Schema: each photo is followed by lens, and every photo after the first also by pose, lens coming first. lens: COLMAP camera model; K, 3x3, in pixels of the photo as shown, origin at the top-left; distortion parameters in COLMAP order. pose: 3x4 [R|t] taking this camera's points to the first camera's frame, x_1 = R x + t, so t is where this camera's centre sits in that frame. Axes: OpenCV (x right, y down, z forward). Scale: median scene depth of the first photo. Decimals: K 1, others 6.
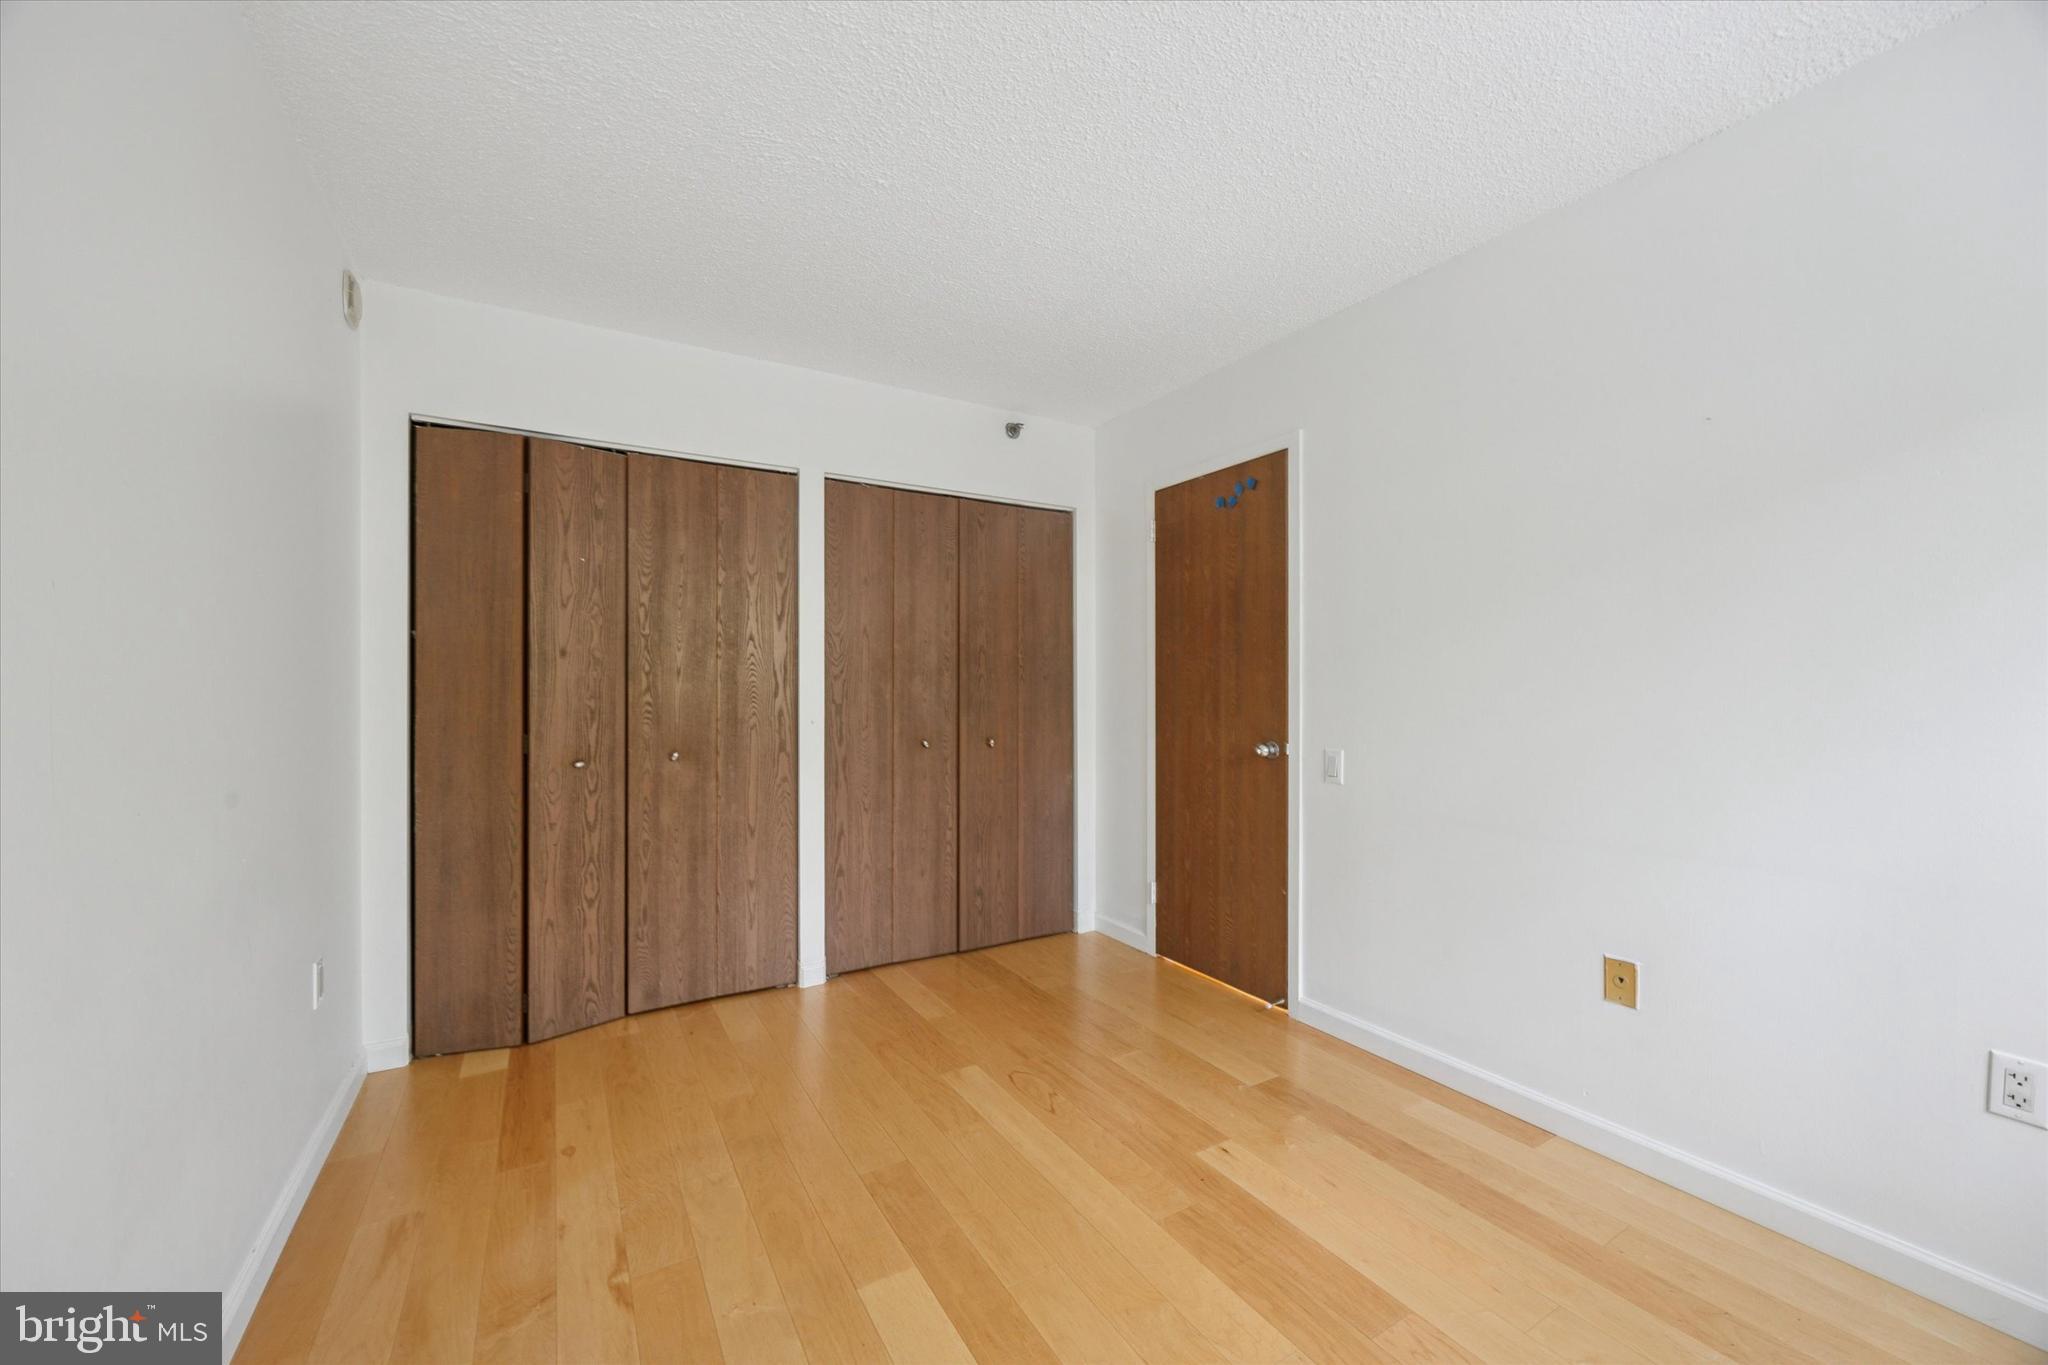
lens RADIAL K [[770.8, 0, 1015.3], [0, 770.8, 679.9], [0, 0, 1]] dist [-0.001985, 0.000014]
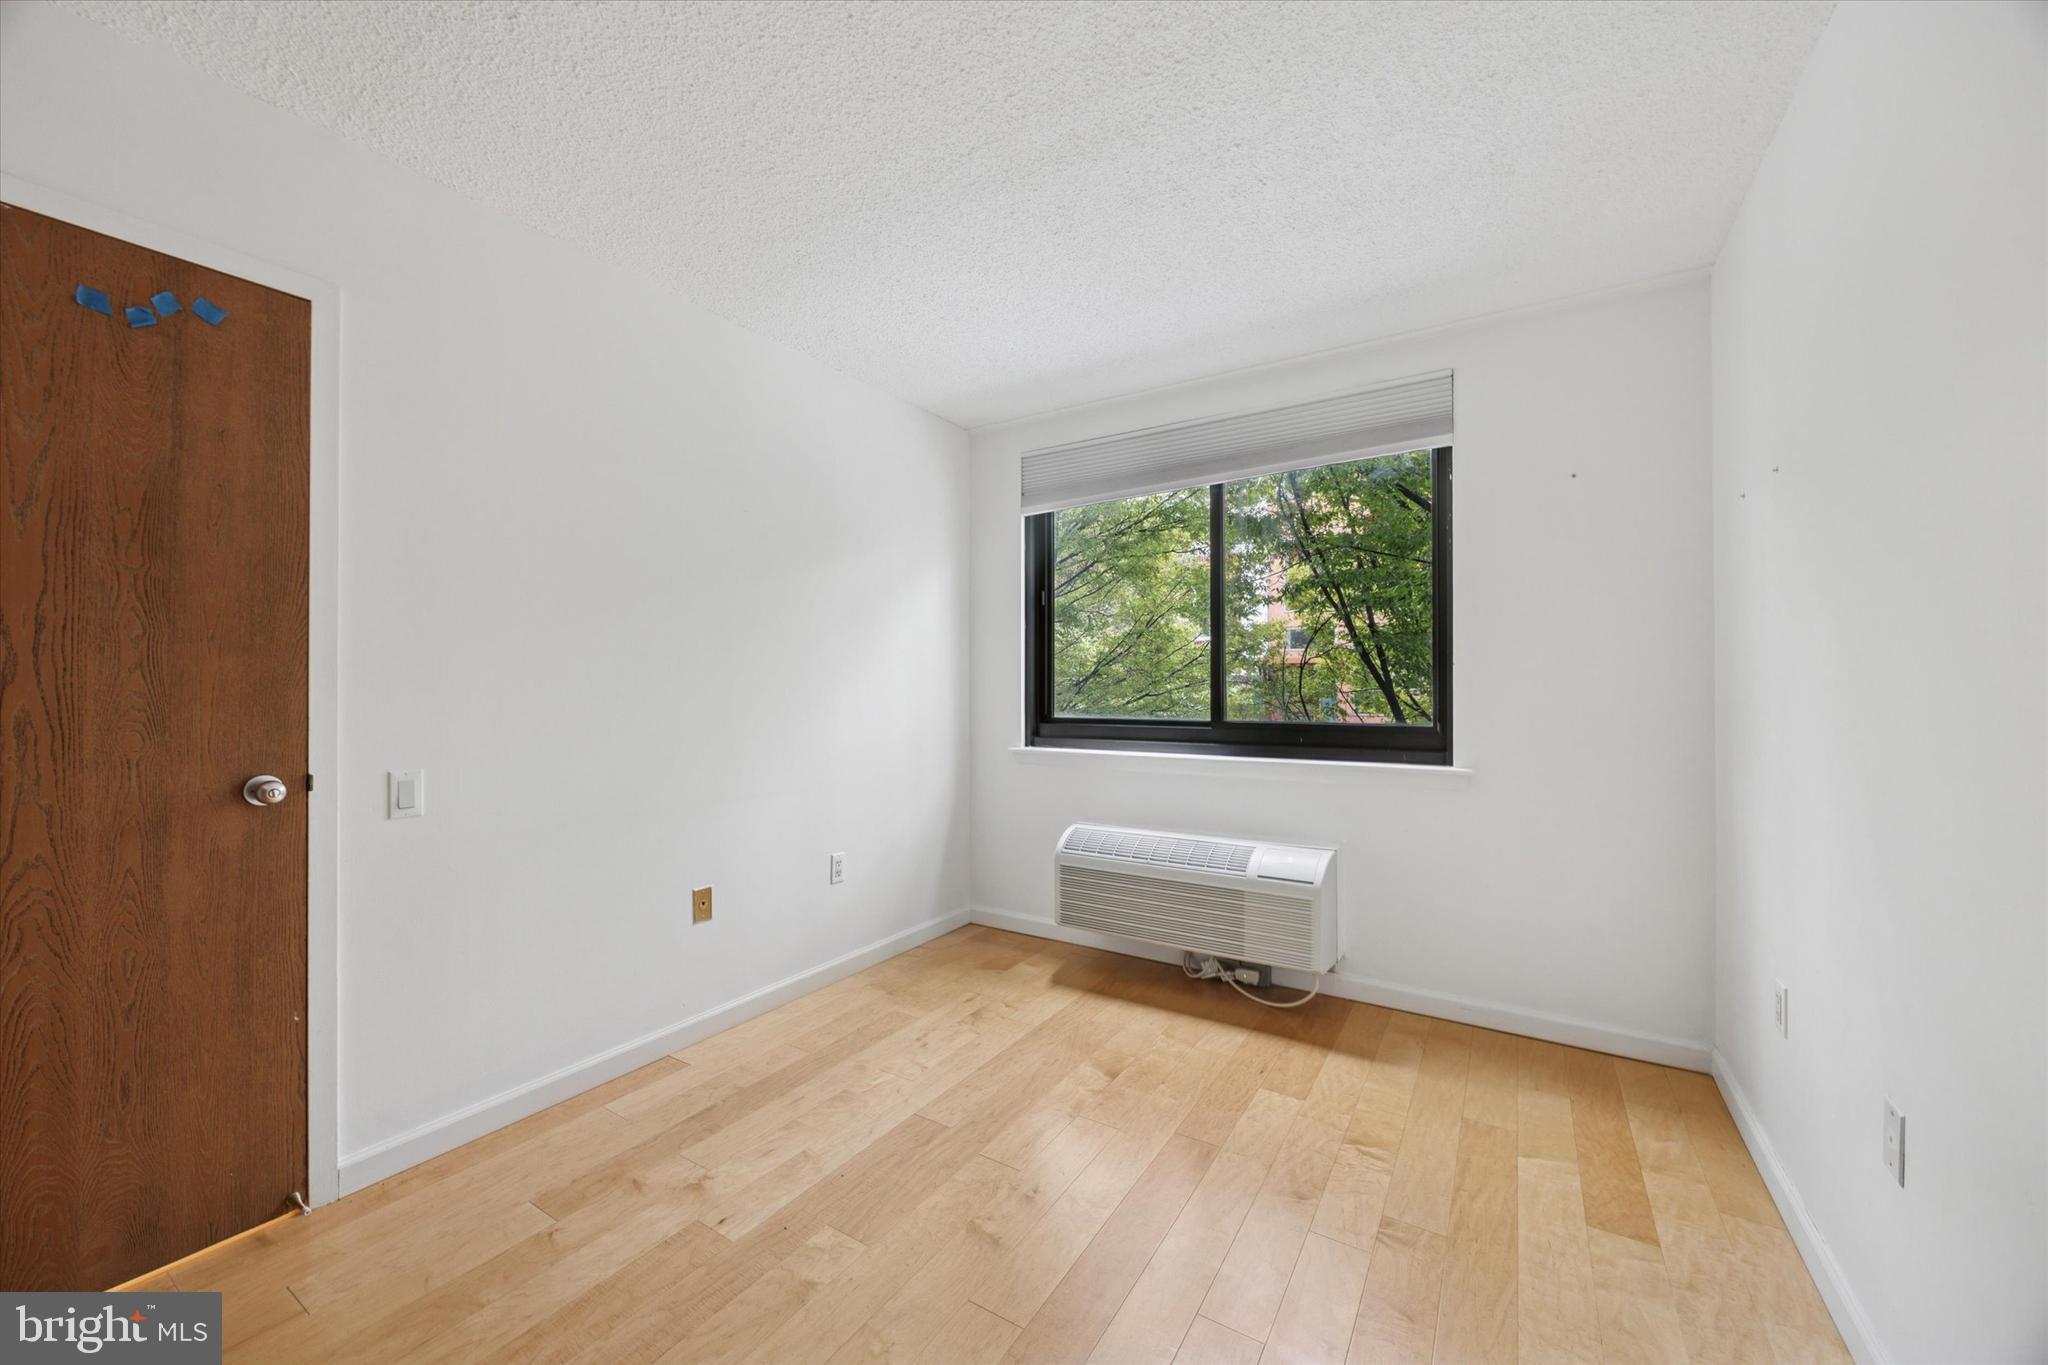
lens RADIAL K [[770.8, 0, 1015.3], [0, 770.8, 679.9], [0, 0, 1]] dist [-0.001985, 0.000014]
pose [[-0.436481, 0.006145, 0.899692, -0.449347], [-0.008481, 0.999904, -0.010943, 0.007938], [-0.899673, -0.012407, -0.436387, 0.751803]]
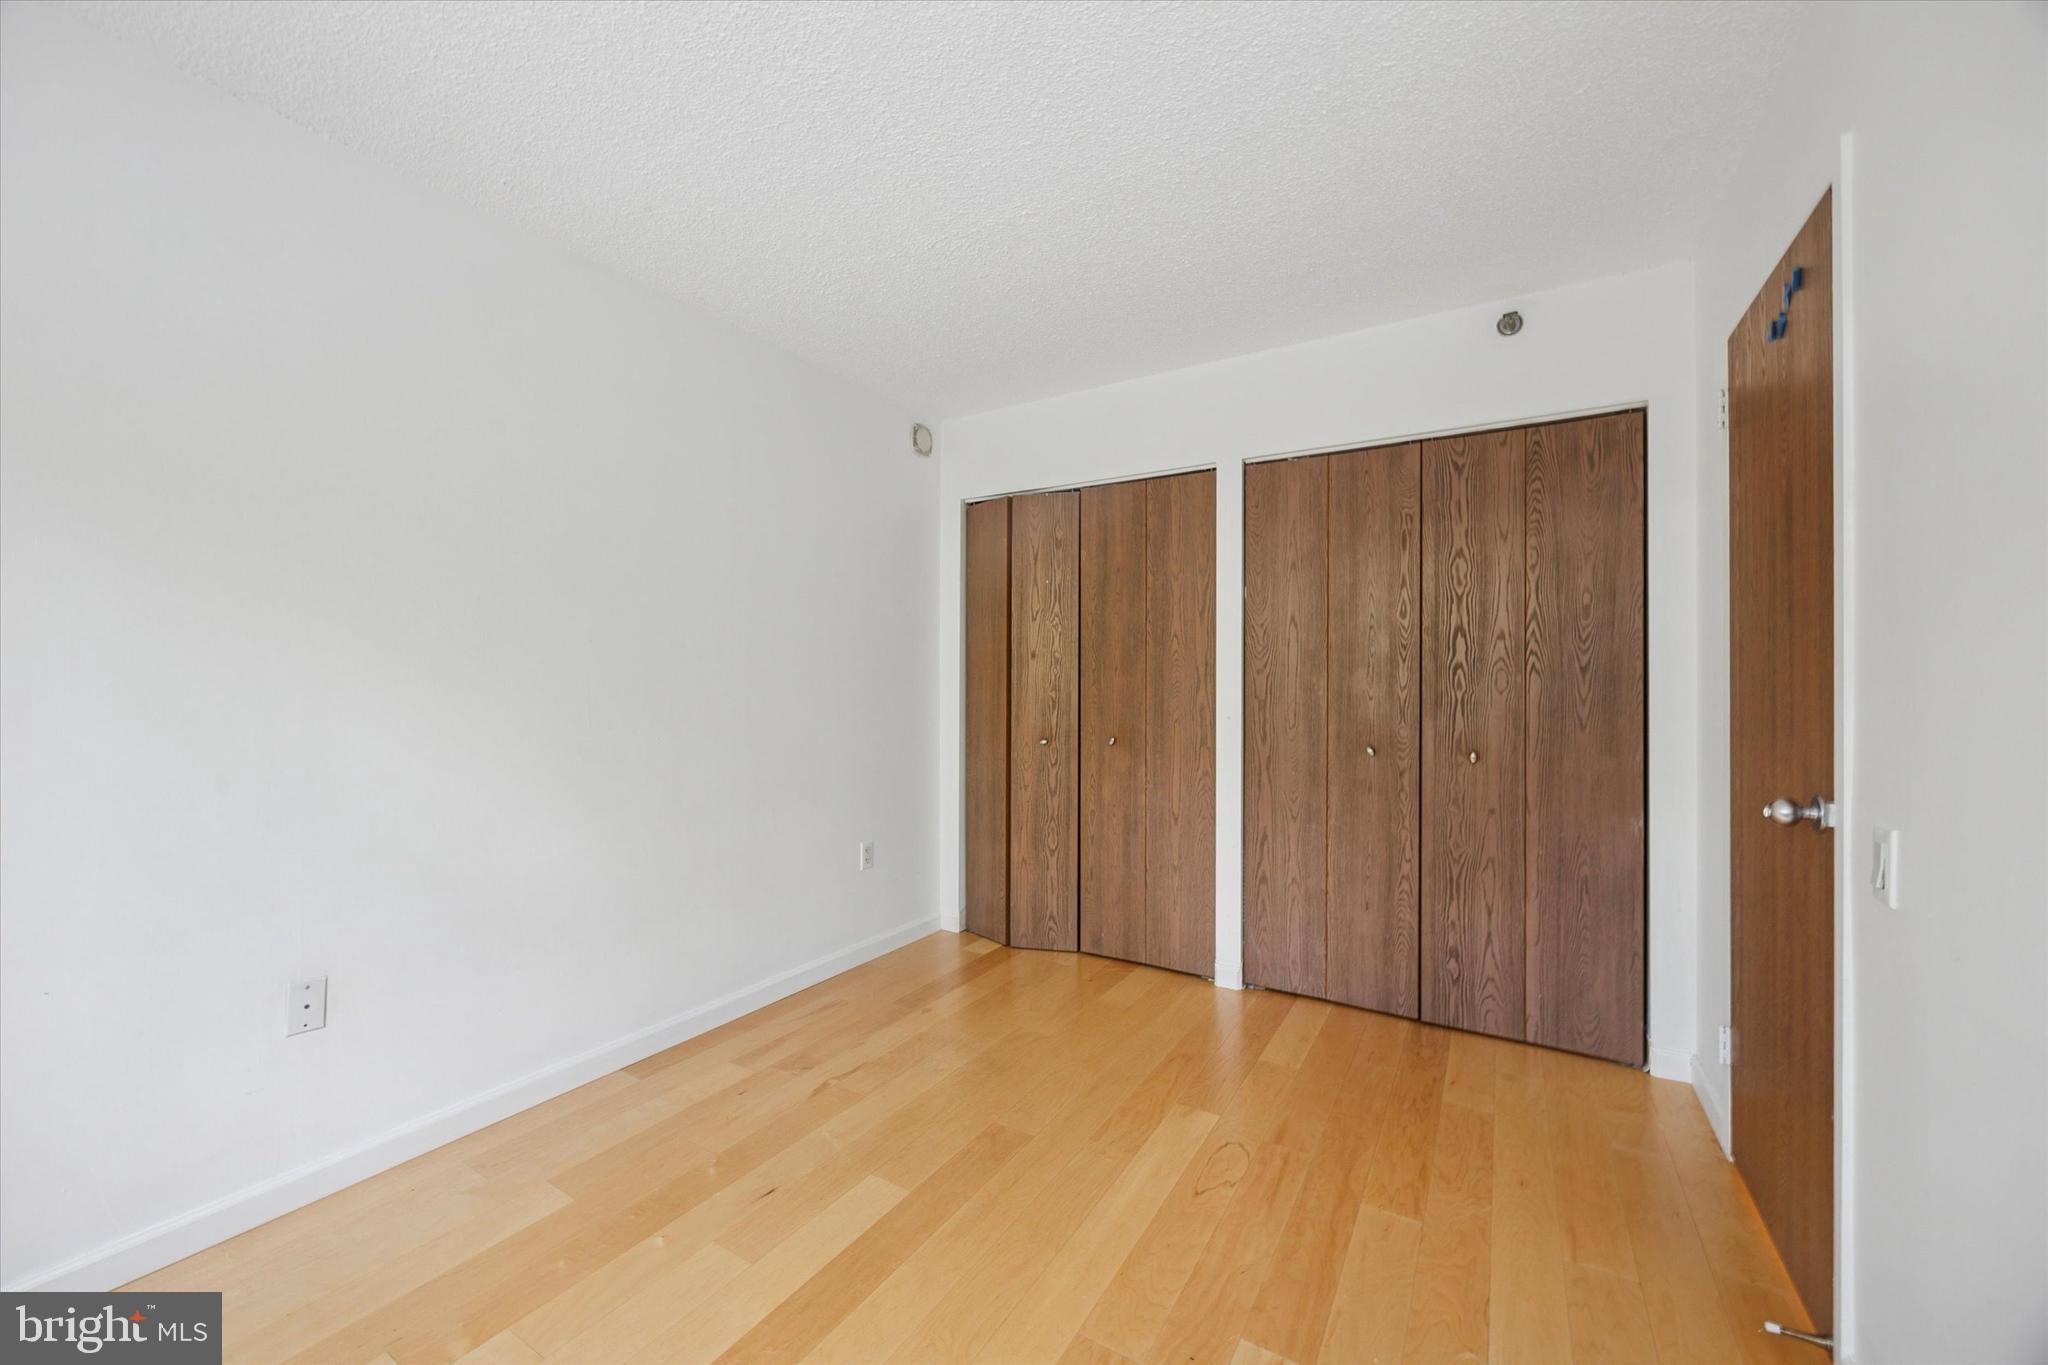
lens RADIAL K [[791.6, 0, 1031.1], [0, 791.6, 669.5], [0, 0, 1]] dist [-0.001328, 0.000063]
pose [[0.475758, -0.011031, -0.879507, 0.542052], [0.009052, 0.999930, -0.007644, -0.001072], [0.879530, -0.004324, 0.475825, 0.328760]]
